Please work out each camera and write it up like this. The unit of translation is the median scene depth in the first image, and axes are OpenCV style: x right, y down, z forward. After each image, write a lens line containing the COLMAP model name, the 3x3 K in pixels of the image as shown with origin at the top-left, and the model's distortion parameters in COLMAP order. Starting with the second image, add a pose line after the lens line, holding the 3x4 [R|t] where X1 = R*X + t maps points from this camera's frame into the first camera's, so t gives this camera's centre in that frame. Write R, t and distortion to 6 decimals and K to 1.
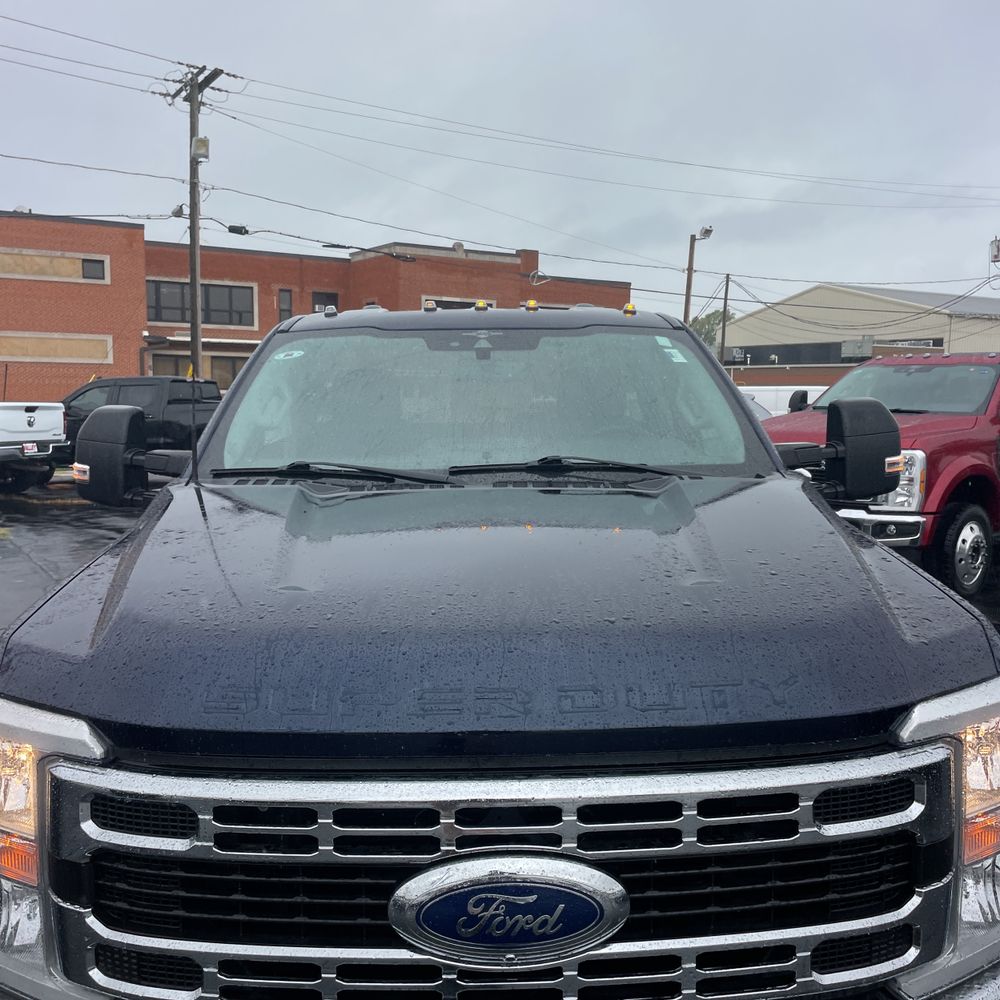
lens RADIAL K [[1020.1, 0, 498.4], [0, 1020.1, 499.1], [0, 0, 1]] dist [0.037942, 0.000000]
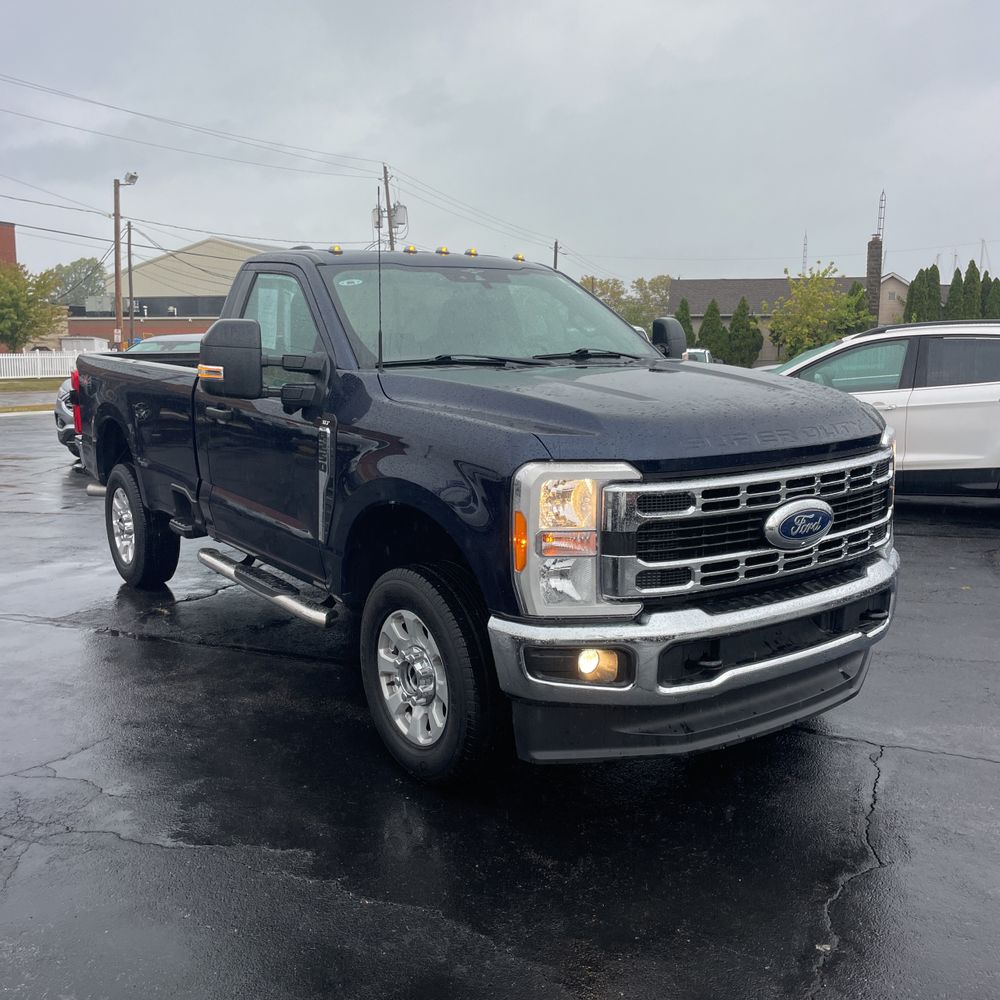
lens RADIAL K [[1020.1, 0, 508.2], [0, 1020.1, 494.9], [0, 0, 1]] dist [0.037942, 0.000000]
pose [[0.823669, -0.090730, 0.559765, -0.848637], [0.068375, 0.995806, 0.060794, 0.072735], [-0.562933, -0.011801, 0.826418, -0.242668]]
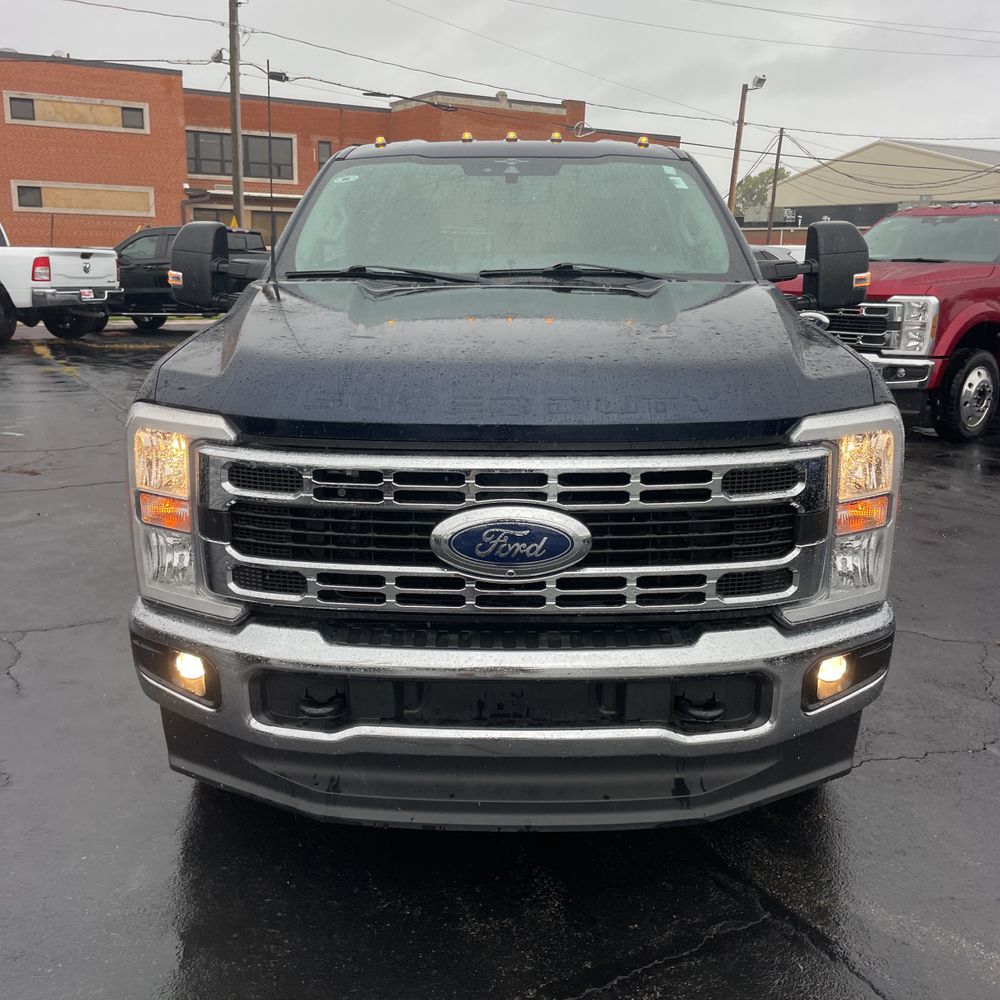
lens RADIAL K [[1020.1, 0, 496.3], [0, 1020.1, 503.0], [0, 0, 1]] dist [0.037942, 0.000000]
pose [[0.999016, 0.021662, -0.038703, 0.021464], [-0.016305, 0.990886, 0.133709, 0.069575], [0.041246, -0.132946, 0.990265, -0.215825]]
